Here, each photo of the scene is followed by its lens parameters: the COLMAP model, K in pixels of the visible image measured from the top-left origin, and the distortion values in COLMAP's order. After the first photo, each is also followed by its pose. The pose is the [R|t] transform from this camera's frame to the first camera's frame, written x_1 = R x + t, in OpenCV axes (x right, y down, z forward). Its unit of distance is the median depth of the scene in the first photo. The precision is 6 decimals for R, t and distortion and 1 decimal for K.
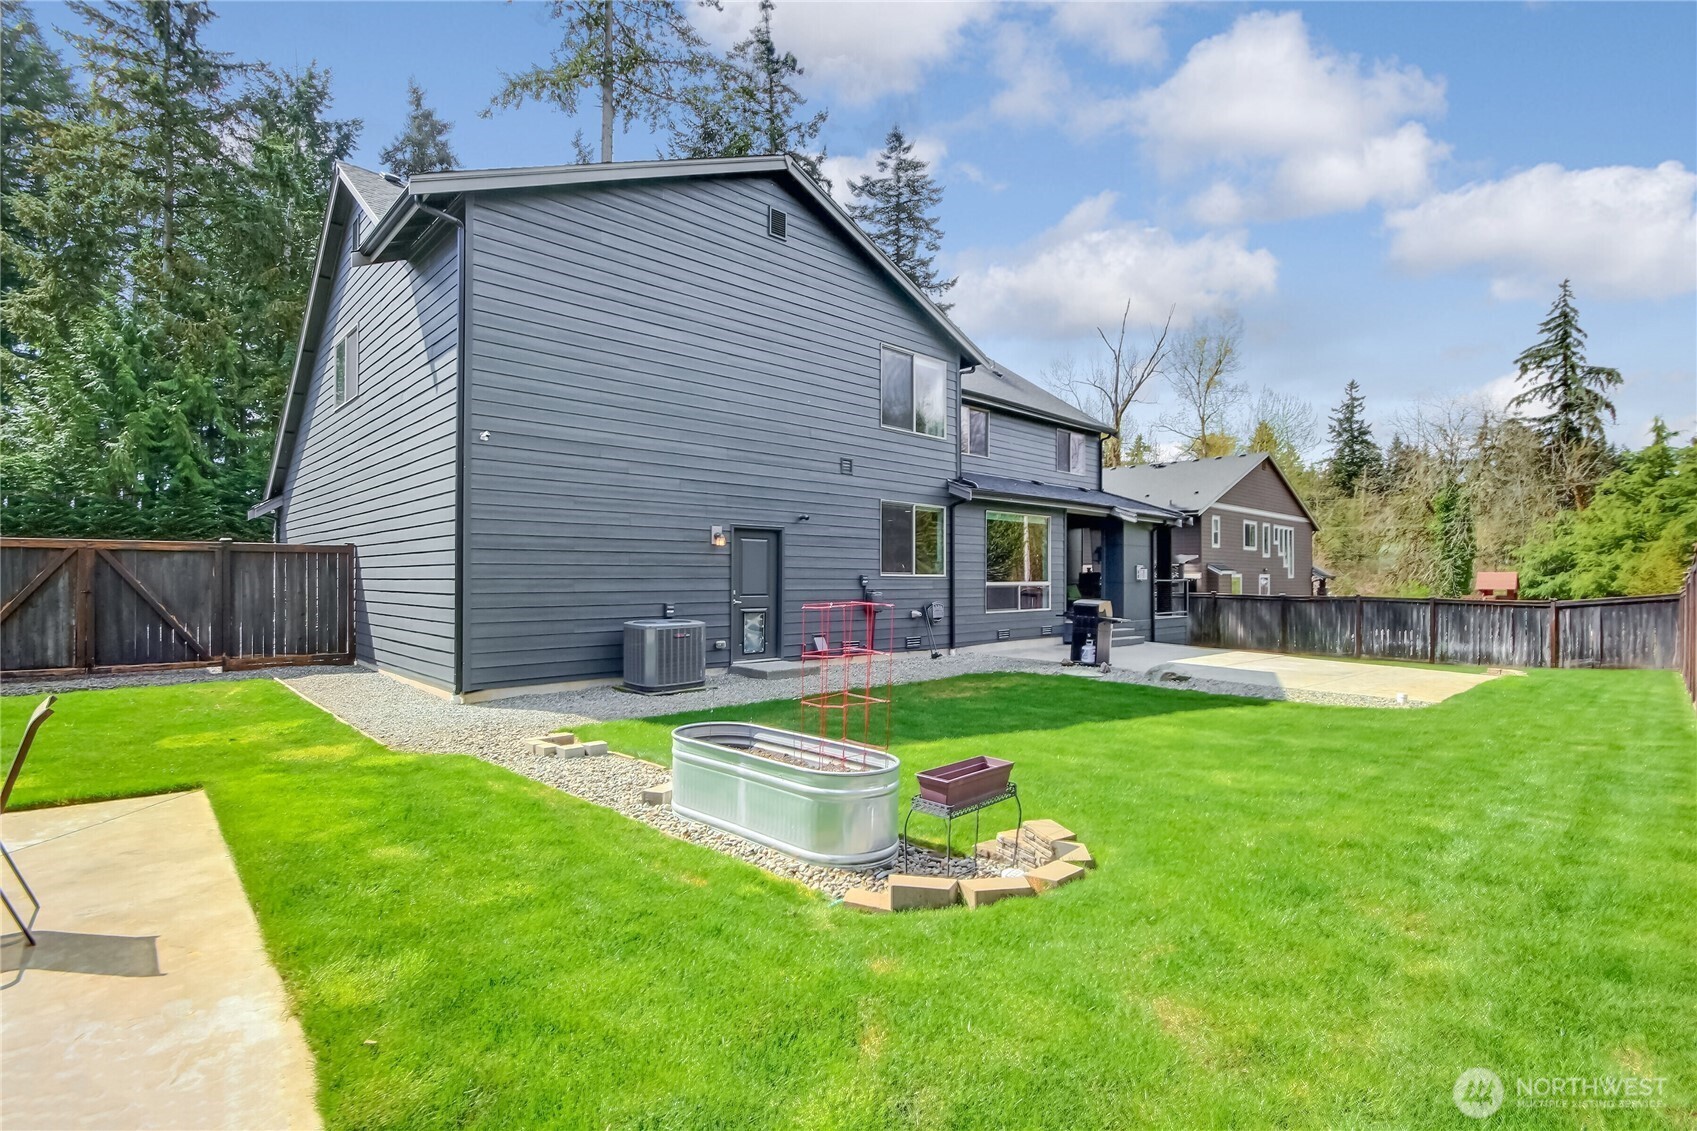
lens RADIAL K [[787.9, 0, 847.4], [0, 787.9, 570.1], [0, 0, 1]] dist [0.001024, 0.000027]
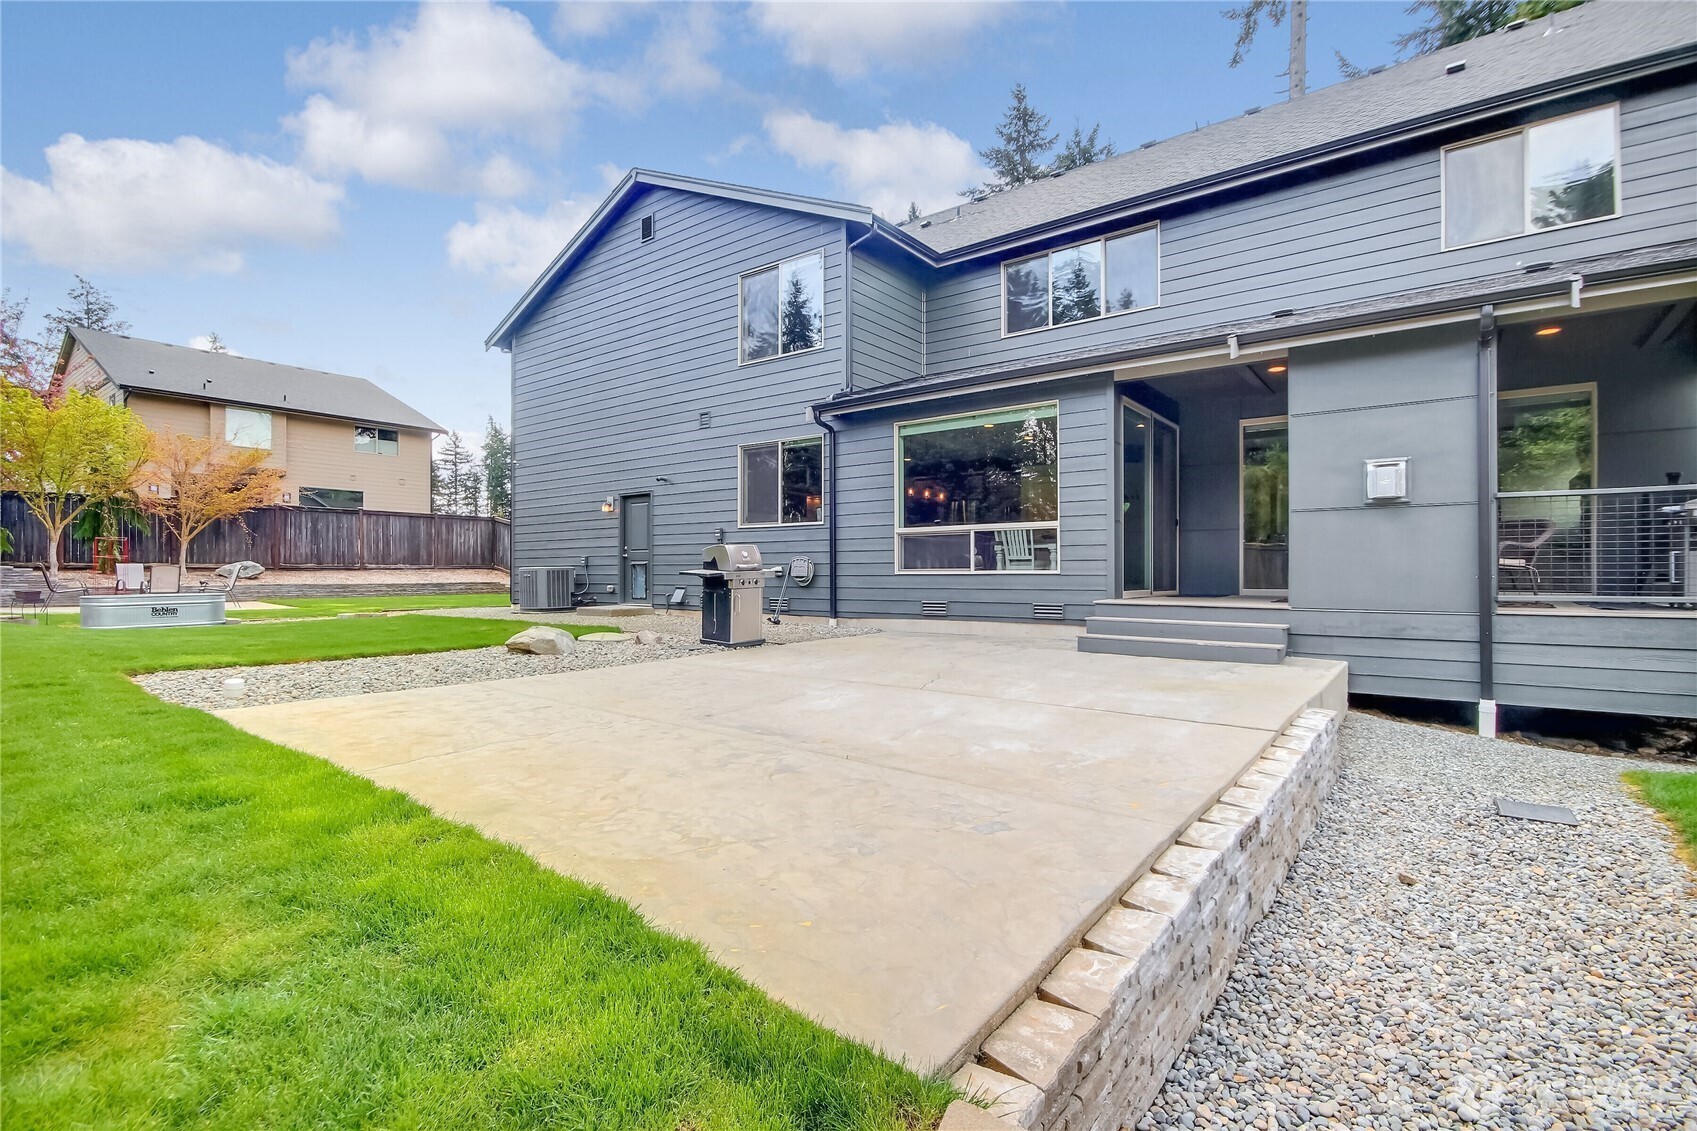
lens RADIAL K [[787.9, 0, 847.4], [0, 787.9, 573.3], [0, 0, 1]] dist [0.001024, 0.000027]
pose [[0.161300, -0.009352, -0.986861, 0.917180], [0.006192, 0.999945, -0.008464, 0.065212], [0.986886, -0.004745, 0.161349, 0.922364]]
